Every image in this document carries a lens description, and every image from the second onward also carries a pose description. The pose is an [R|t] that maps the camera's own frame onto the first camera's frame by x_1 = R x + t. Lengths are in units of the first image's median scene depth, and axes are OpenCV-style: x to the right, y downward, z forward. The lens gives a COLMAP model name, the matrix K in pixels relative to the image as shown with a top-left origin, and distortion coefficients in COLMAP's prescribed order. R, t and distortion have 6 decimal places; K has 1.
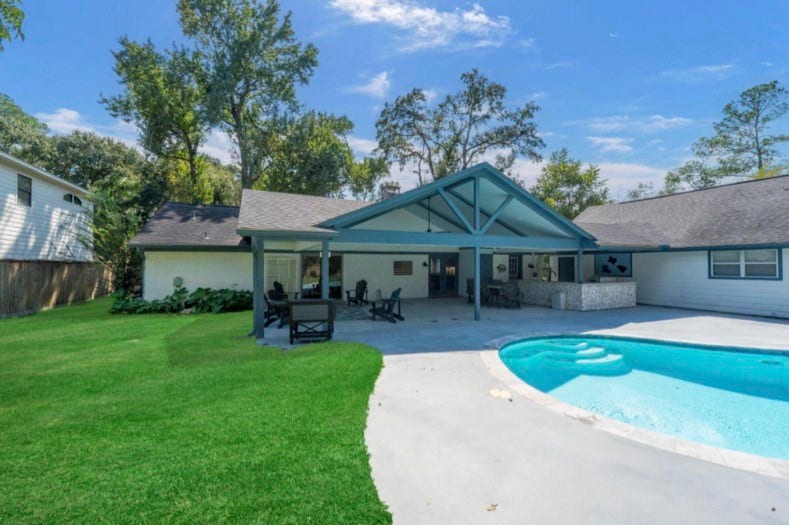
lens RADIAL K [[326.6, 0, 394.5], [0, 326.6, 262.5], [0, 0, 1]] dist [-0.001598, -0.000132]
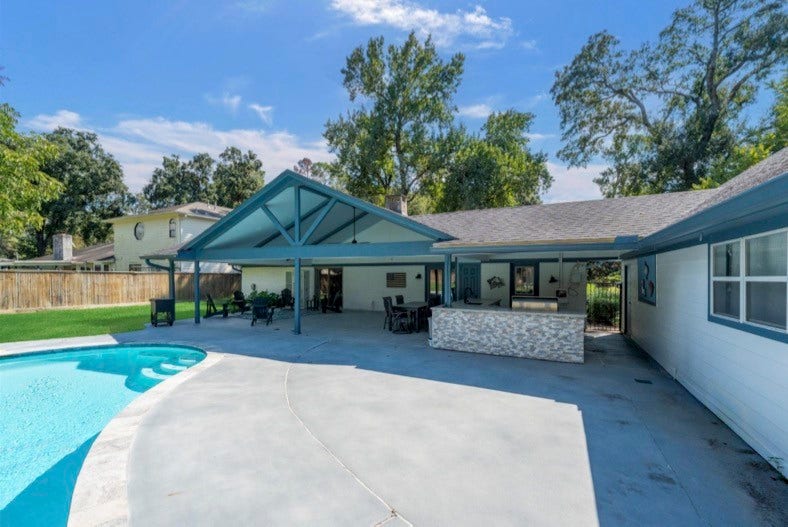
lens RADIAL K [[334.3, 0, 392.8], [0, 334.3, 276.3], [0, 0, 1]] dist [-0.000218, -0.000024]
pose [[0.636351, 0.004675, -0.771385, 0.765498], [0.003245, 0.999957, 0.008737, -0.002964], [0.771393, -0.008063, 0.636308, 0.369361]]
